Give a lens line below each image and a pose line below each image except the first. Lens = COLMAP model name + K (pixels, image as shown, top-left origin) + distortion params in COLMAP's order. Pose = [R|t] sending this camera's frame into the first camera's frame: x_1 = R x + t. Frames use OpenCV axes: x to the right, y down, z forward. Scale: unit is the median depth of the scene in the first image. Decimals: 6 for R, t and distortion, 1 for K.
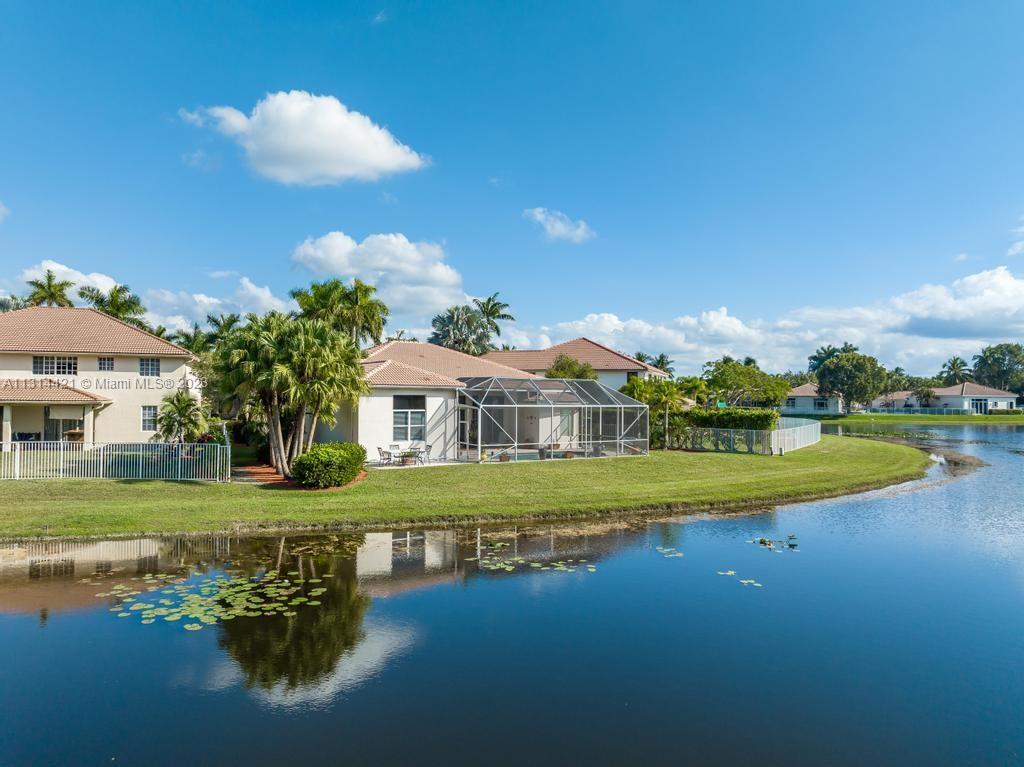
lens RADIAL K [[732.9, 0, 512.0], [0, 732.9, 383.5], [0, 0, 1]] dist [-0.035780, -0.001055]
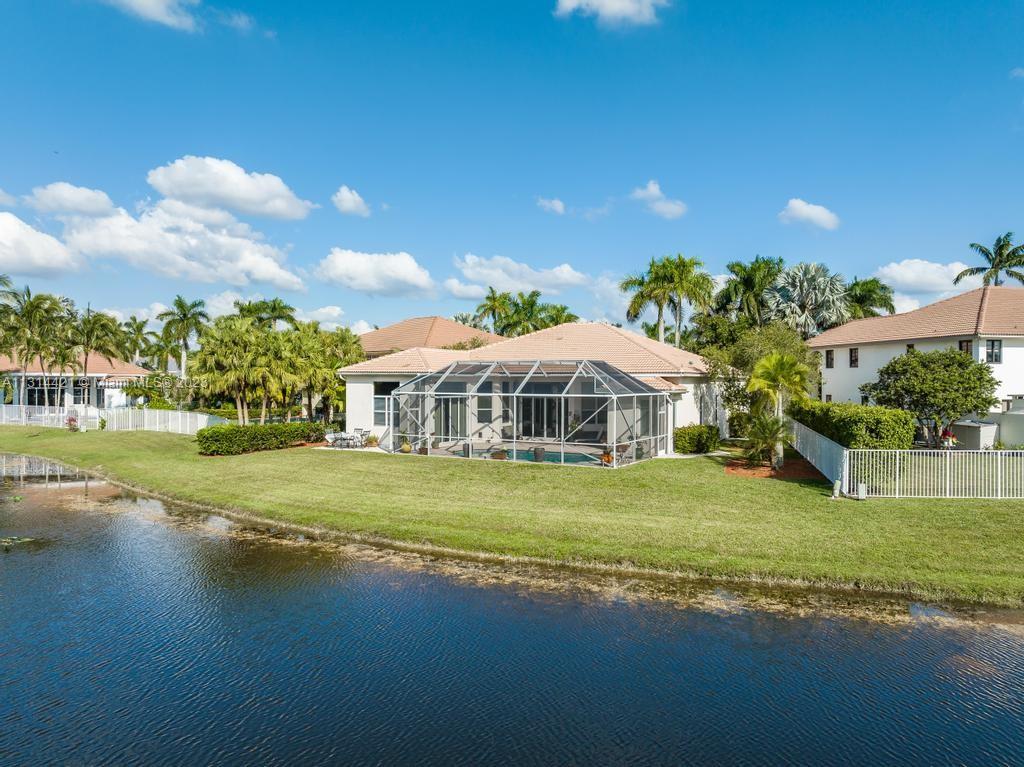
lens RADIAL K [[732.9, 0, 512.0], [0, 732.9, 383.5], [0, 0, 1]] dist [-0.035780, -0.001055]
pose [[0.453169, -0.003369, -0.891418, 0.830584], [0.016263, 0.999858, 0.004488, 0.016538], [0.891276, -0.016531, 0.453160, 0.677649]]
